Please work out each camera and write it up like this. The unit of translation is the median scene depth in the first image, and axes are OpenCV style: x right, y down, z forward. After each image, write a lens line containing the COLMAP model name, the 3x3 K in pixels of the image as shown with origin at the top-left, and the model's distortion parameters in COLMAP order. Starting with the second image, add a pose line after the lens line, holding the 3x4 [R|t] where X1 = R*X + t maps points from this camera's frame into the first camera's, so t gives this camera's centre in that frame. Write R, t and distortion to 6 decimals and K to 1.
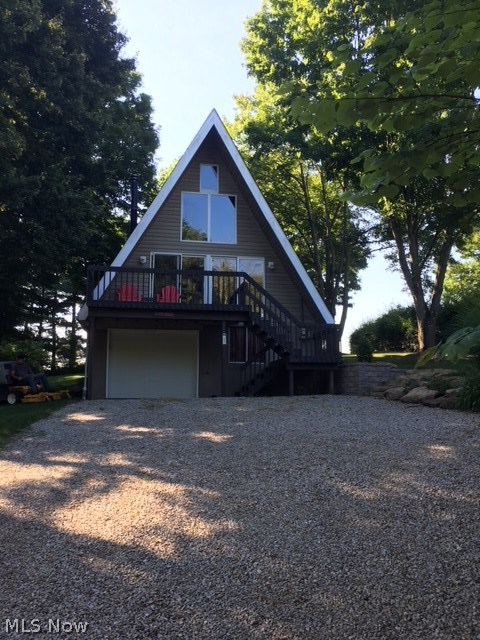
lens RADIAL K [[530.1, 0, 235.6], [0, 530.1, 319.0], [0, 0, 1]] dist [0.001091, 0.022908]
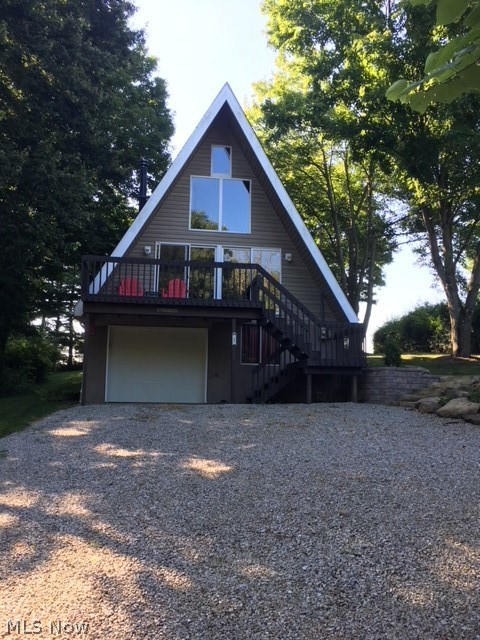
lens RADIAL K [[530.1, 0, 242.4], [0, 530.1, 319.5], [0, 0, 1]] dist [0.001091, 0.022908]
pose [[0.999565, 0.009443, -0.027946, 0.014057], [-0.009181, 0.999913, 0.009462, -0.002485], [0.028033, -0.009201, 0.999565, 0.090654]]
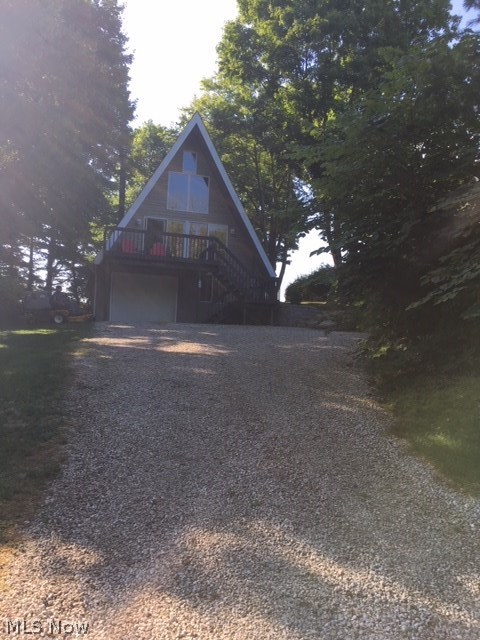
lens RADIAL K [[530.1, 0, 233.4], [0, 530.1, 319.8], [0, 0, 1]] dist [0.001091, 0.022908]
pose [[0.992387, 0.043824, 0.115095, -0.075821], [-0.054724, 0.994131, 0.093317, -0.003260], [-0.110330, -0.098905, 0.988962, -0.356937]]
